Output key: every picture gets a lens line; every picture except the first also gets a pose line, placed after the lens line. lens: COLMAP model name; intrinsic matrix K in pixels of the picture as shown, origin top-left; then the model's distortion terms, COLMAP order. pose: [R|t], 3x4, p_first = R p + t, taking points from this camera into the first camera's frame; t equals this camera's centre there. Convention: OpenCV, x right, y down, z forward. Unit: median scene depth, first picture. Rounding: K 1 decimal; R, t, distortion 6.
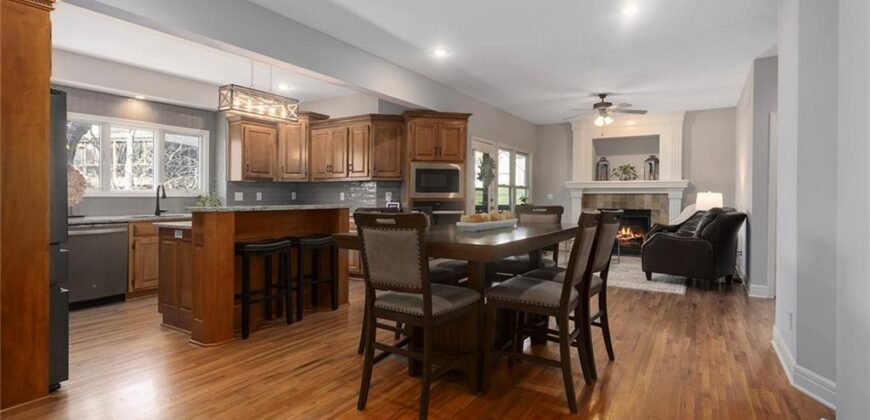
lens RADIAL K [[425.7, 0, 424.9], [0, 425.7, 190.3], [0, 0, 1]] dist [0.010502, 0.001461]
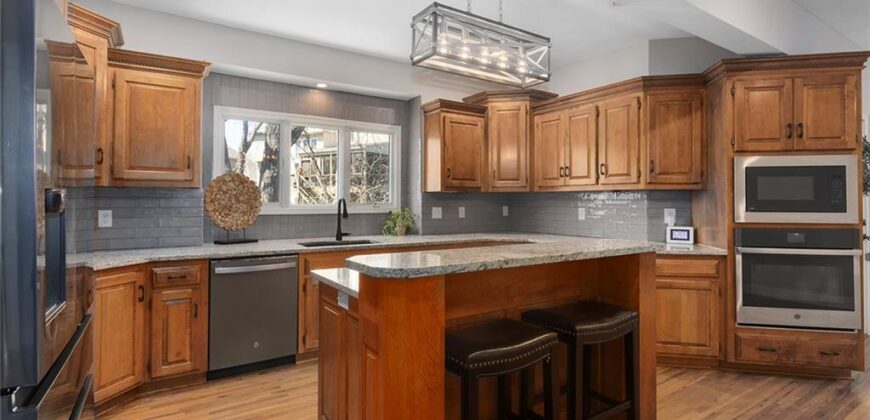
lens RADIAL K [[425.7, 0, 432.4], [0, 425.7, 202.5], [0, 0, 1]] dist [0.010502, 0.001461]
pose [[0.919409, 0.003588, -0.393286, -0.162110], [0.002562, 0.999883, 0.015110, -0.014971], [0.393294, -0.014900, 0.919292, 0.337604]]
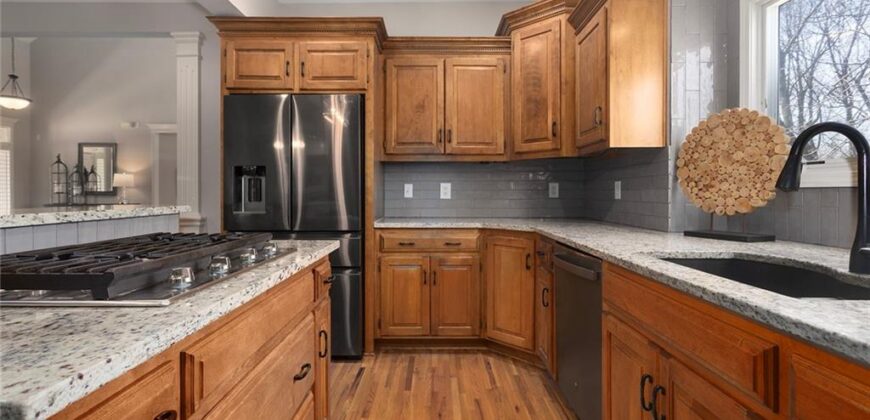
lens RADIAL K [[425.7, 0, 433.4], [0, 425.7, 194.4], [0, 0, 1]] dist [0.010502, 0.001461]
pose [[-0.843246, 0.001913, -0.537524, -0.292457], [0.005798, 0.999968, -0.005537, 0.017415], [0.537496, -0.007786, -0.843230, 0.945669]]
